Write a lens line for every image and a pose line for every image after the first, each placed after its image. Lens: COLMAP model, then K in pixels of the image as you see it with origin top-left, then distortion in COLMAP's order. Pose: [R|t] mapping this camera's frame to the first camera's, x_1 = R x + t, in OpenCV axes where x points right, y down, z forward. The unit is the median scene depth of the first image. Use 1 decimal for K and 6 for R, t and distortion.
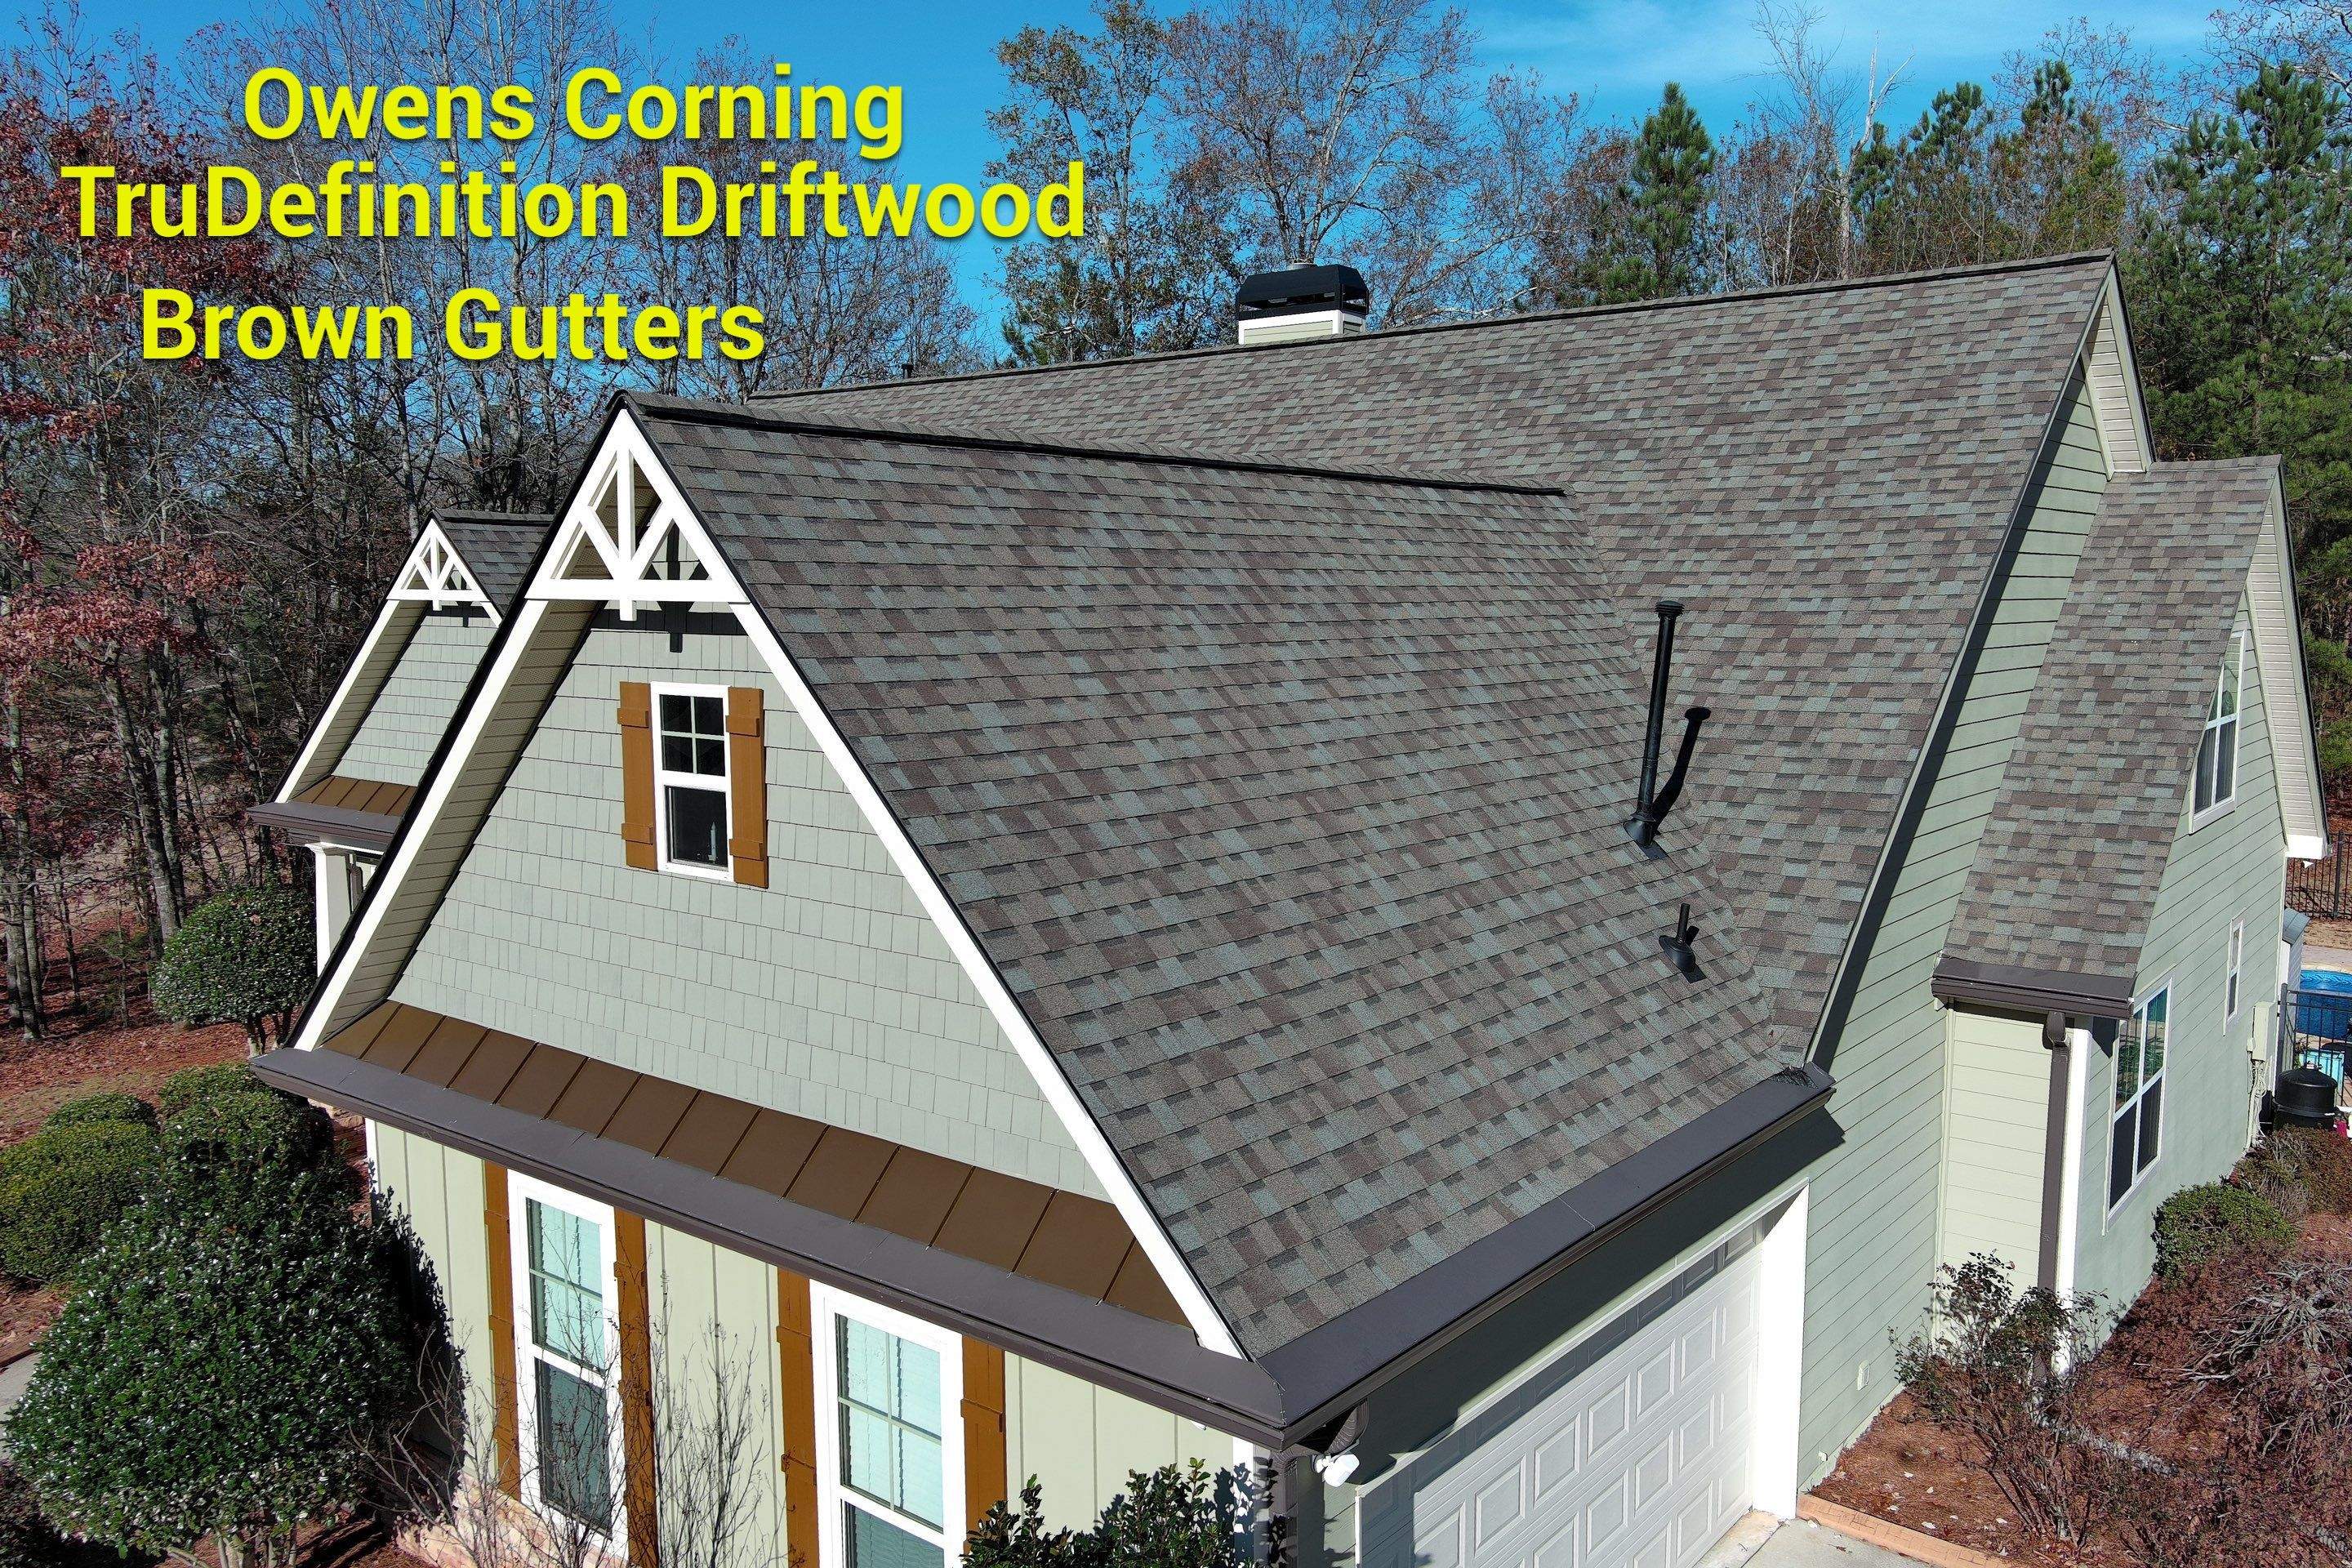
lens RADIAL K [[1819.2, 0, 1176.0], [0, 1819.2, 784.0], [0, 0, 1]] dist [0.048583, -0.081057]
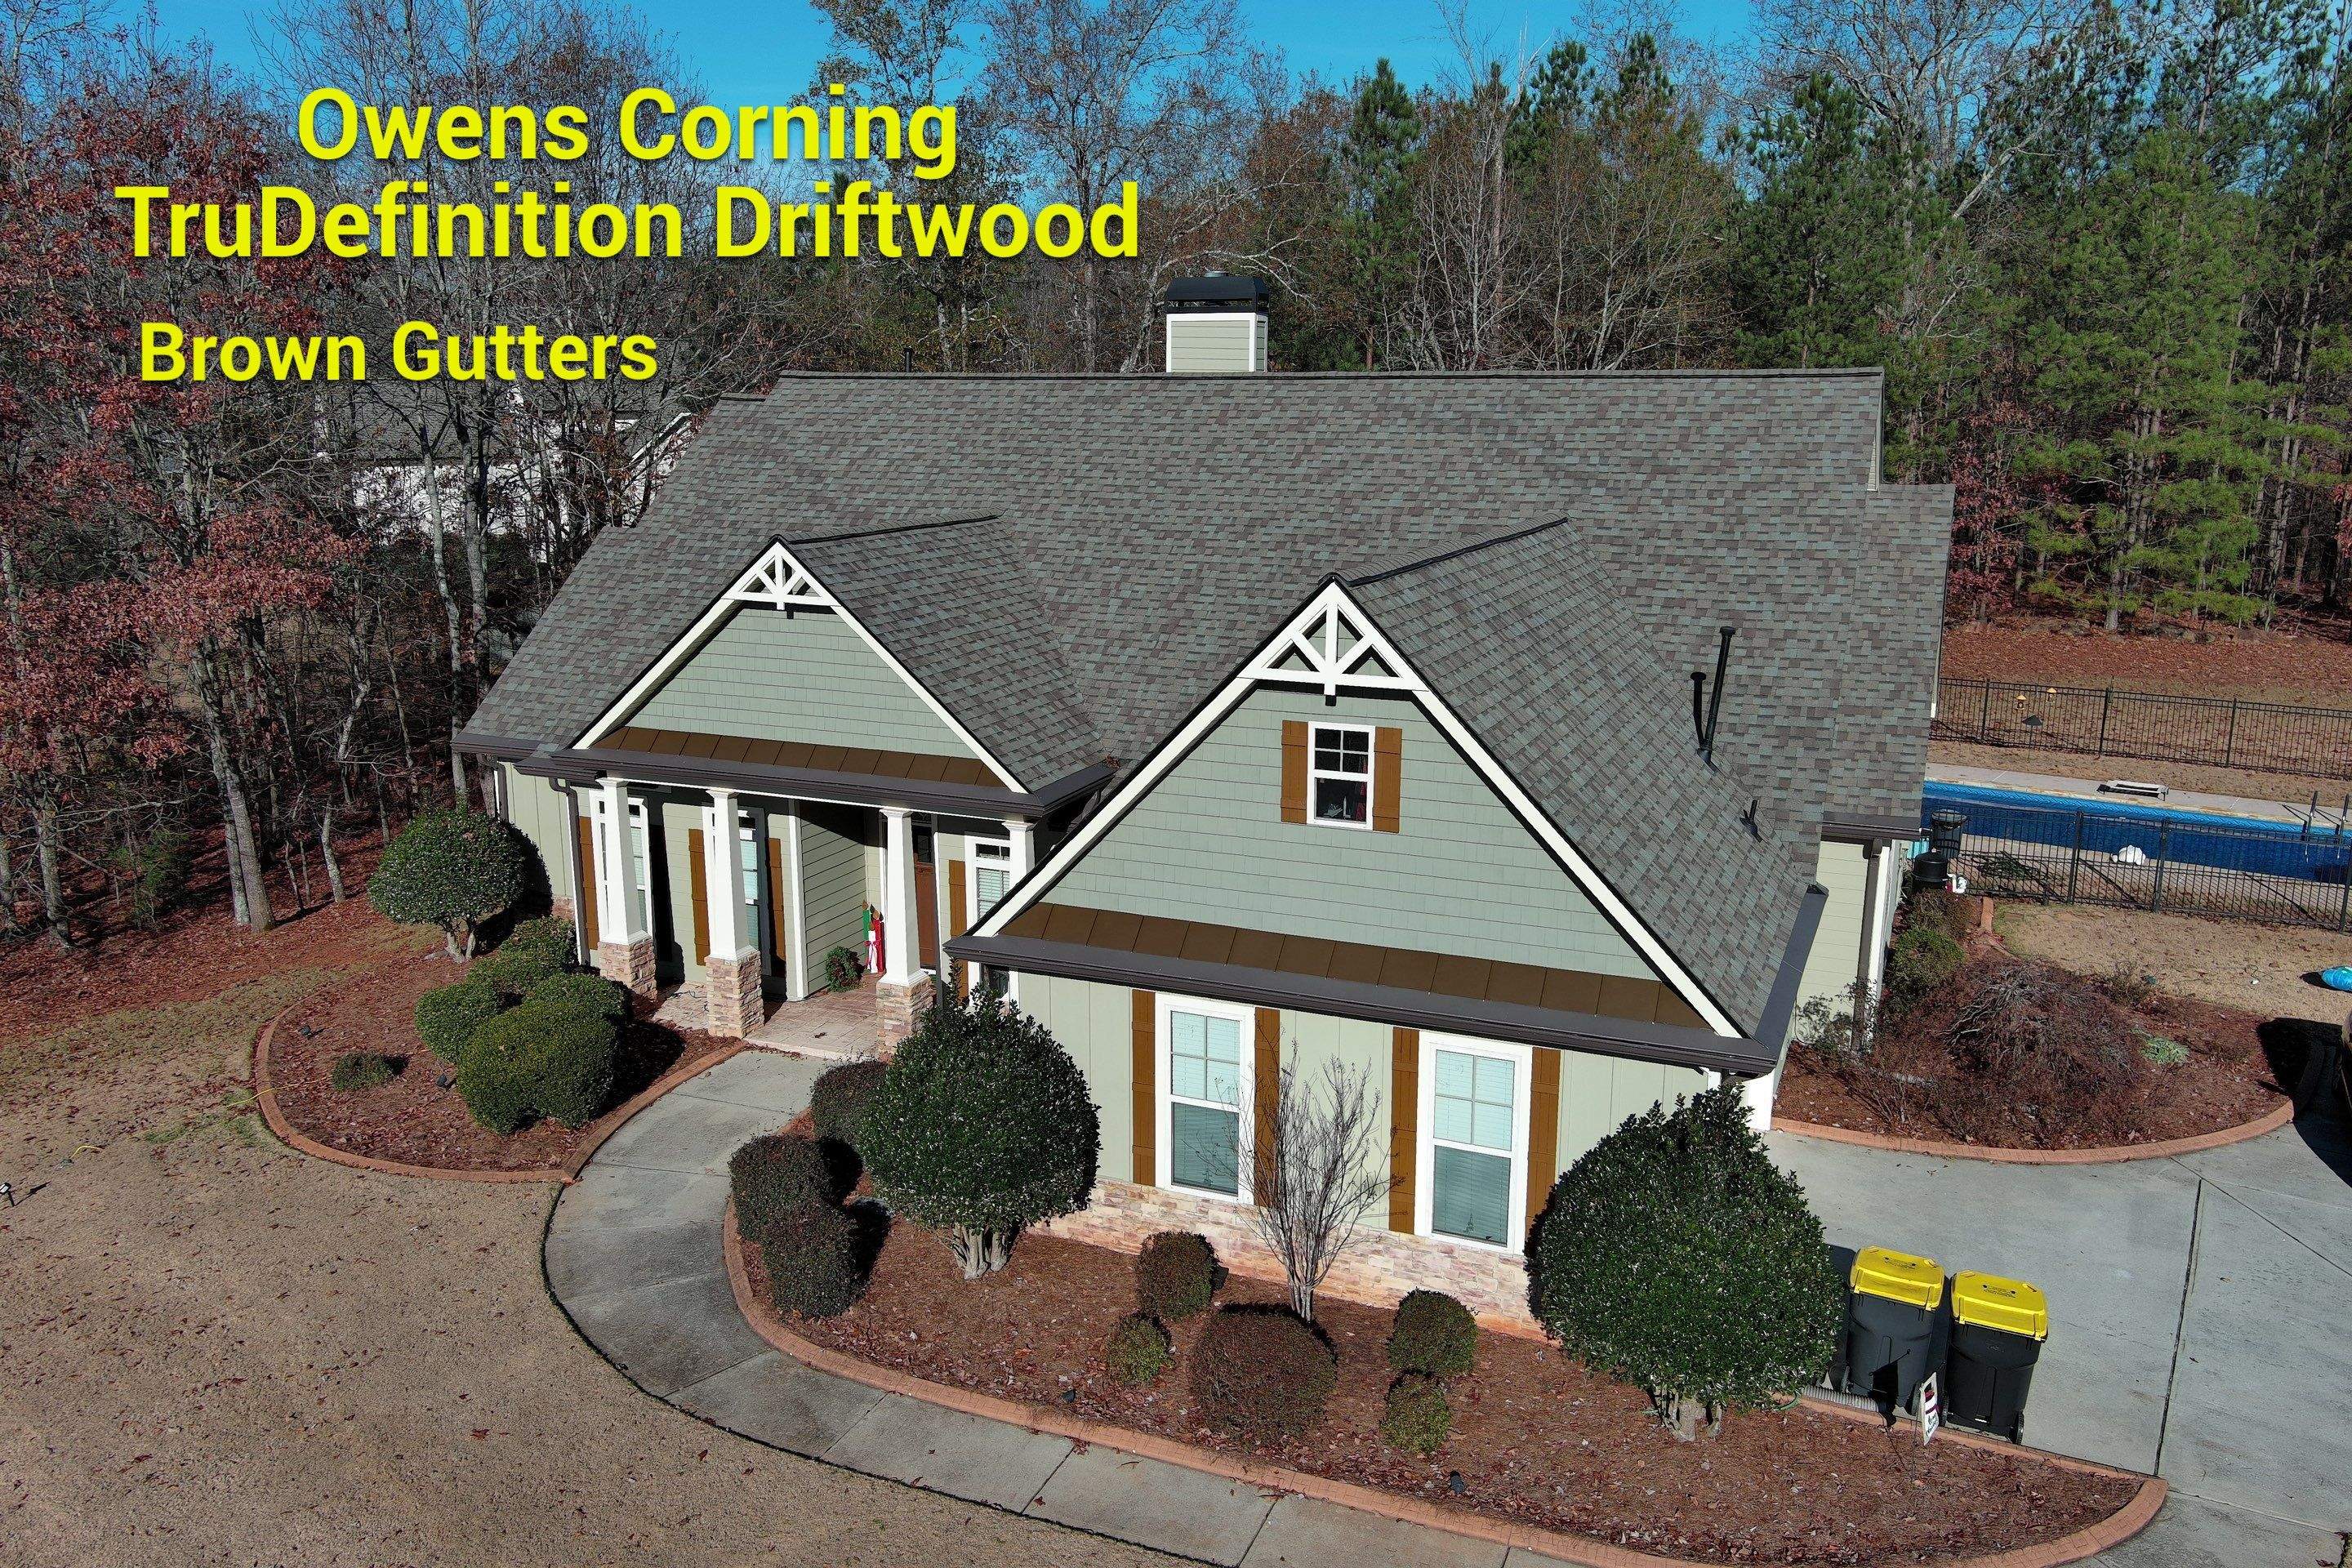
lens RADIAL K [[1819.2, 0, 1176.0], [0, 1819.2, 784.0], [0, 0, 1]] dist [0.048583, -0.081057]
pose [[0.962760, -0.054978, 0.264709, -0.612405], [0.027009, 0.993766, 0.108163, -0.131784], [-0.269006, -0.096985, 0.958243, -0.477451]]
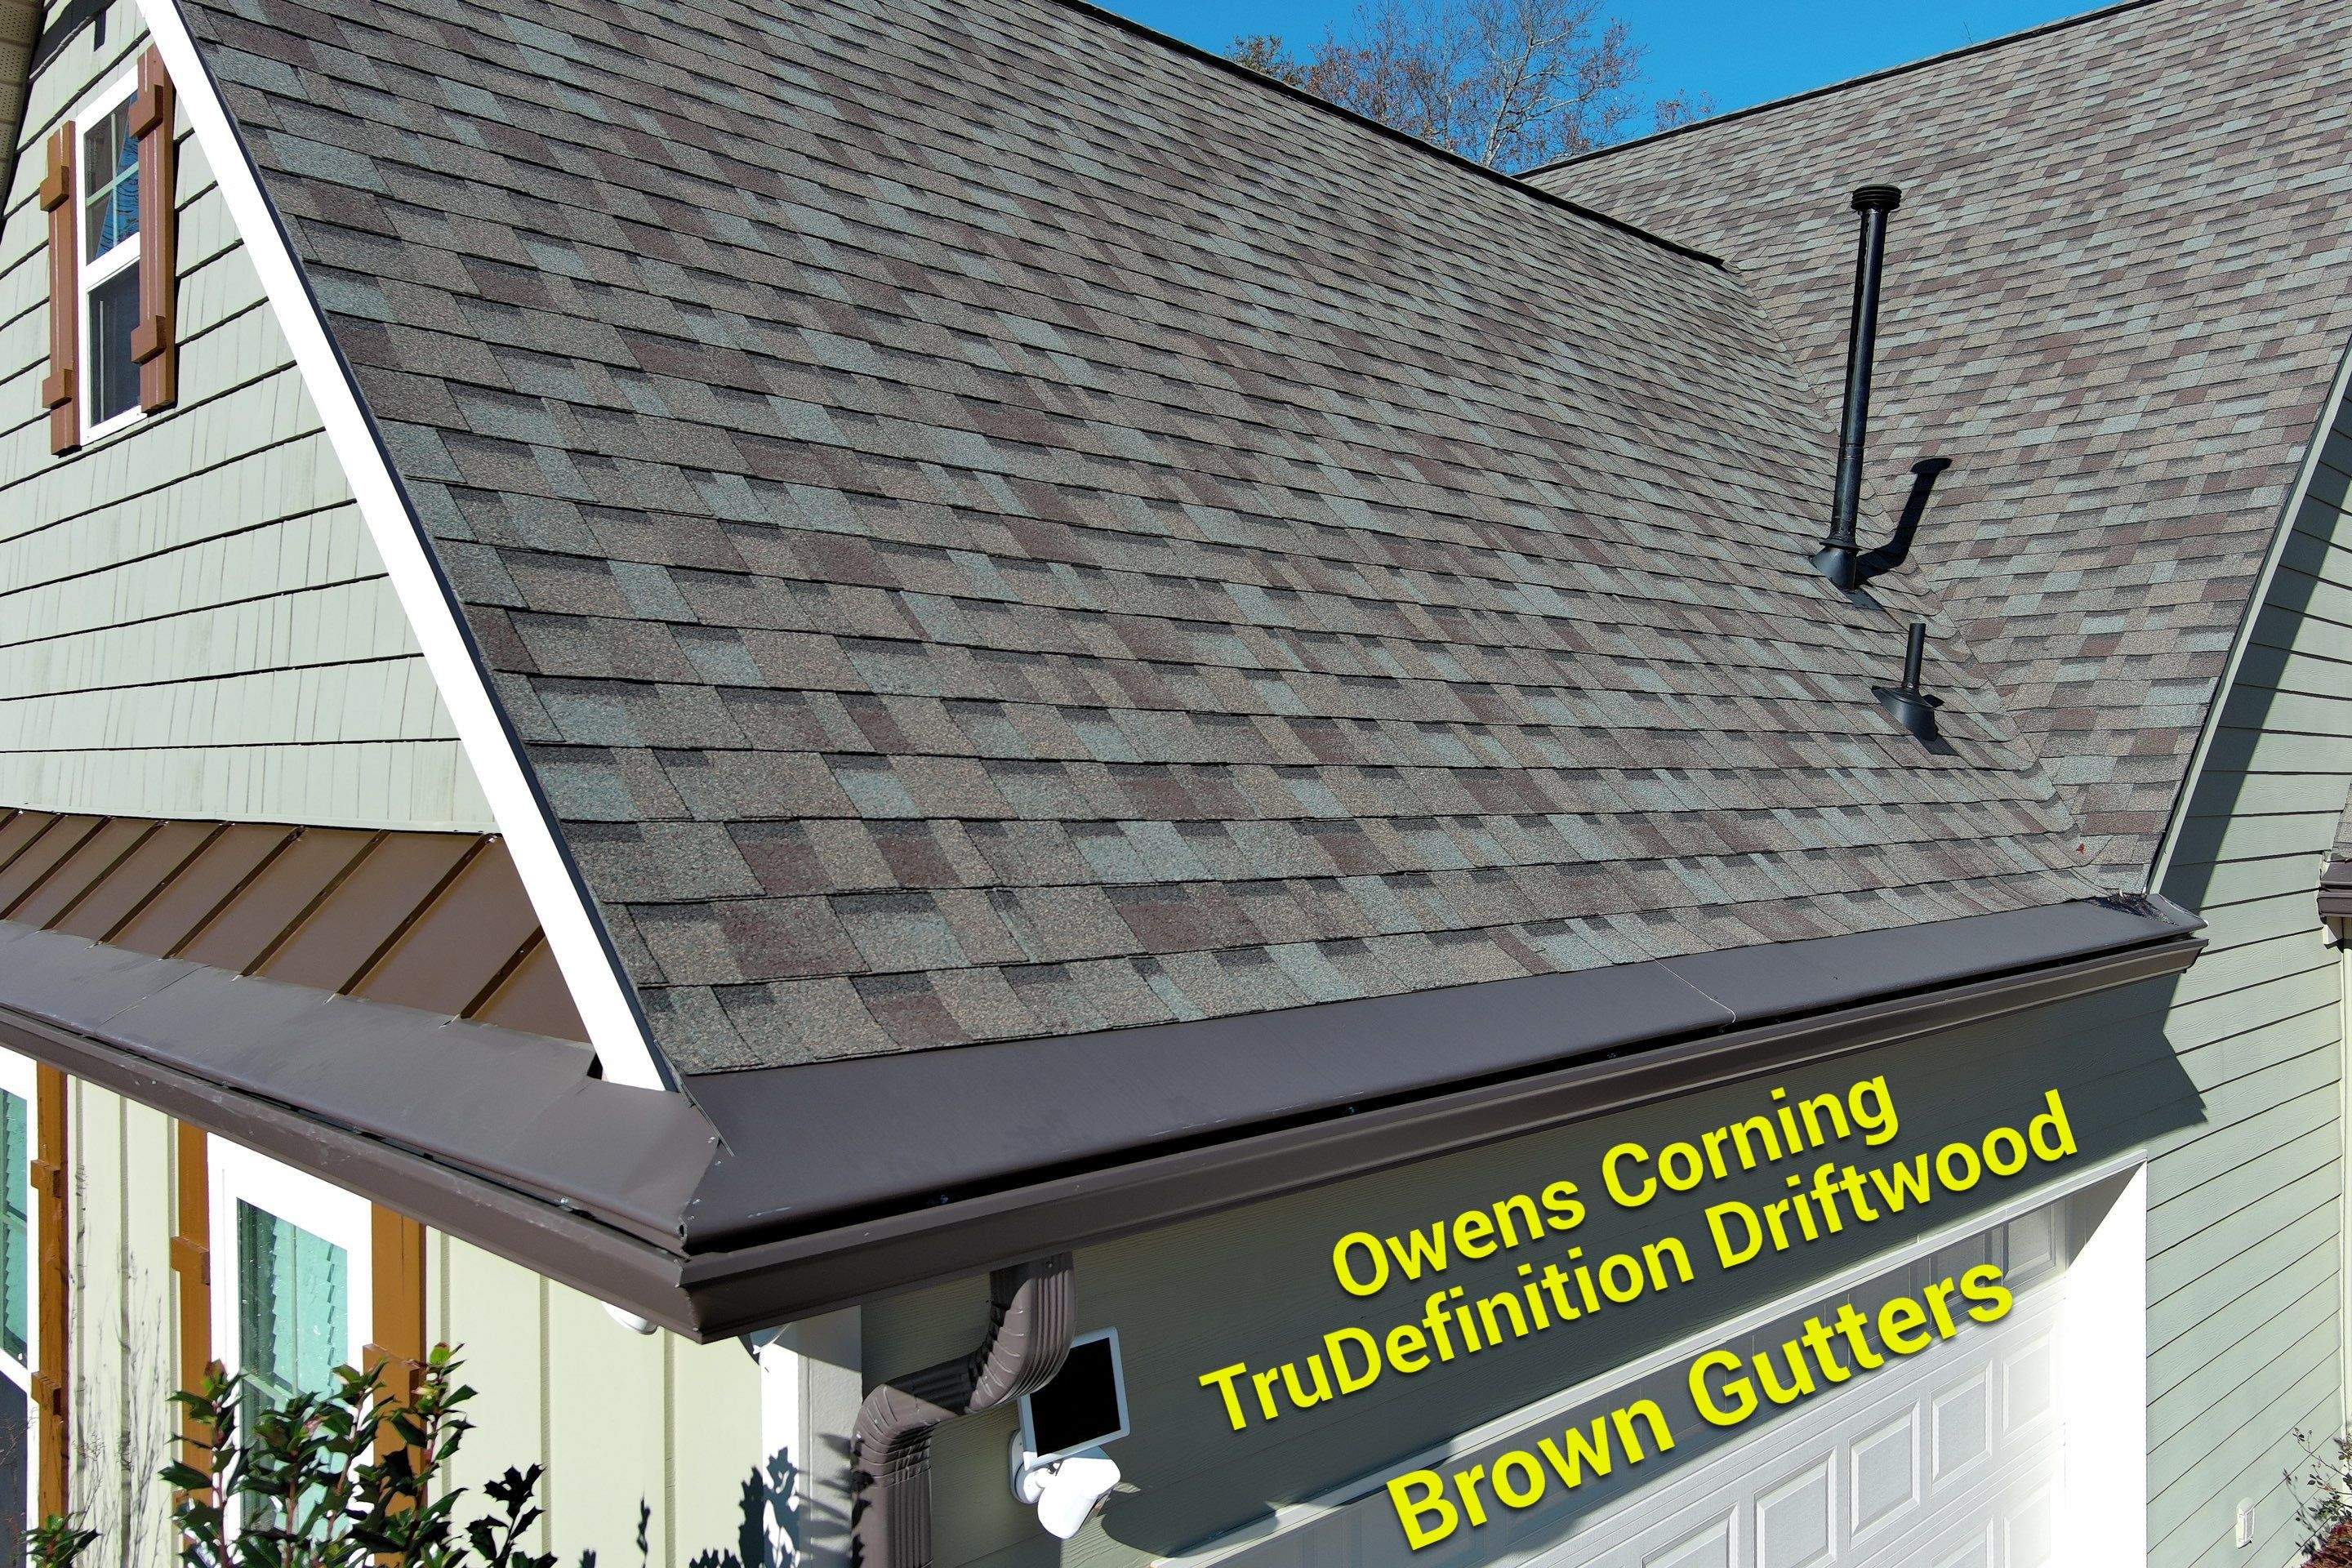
lens RADIAL K [[1826.5, 0, 1176.0], [0, 1826.5, 784.0], [0, 0, 1]] dist [0.008737, 0.006737]
pose [[0.994396, 0.002943, -0.105680, 0.085947], [-0.014340, 0.994128, -0.107253, 0.146352], [0.104744, 0.108168, 0.988599, 0.327544]]
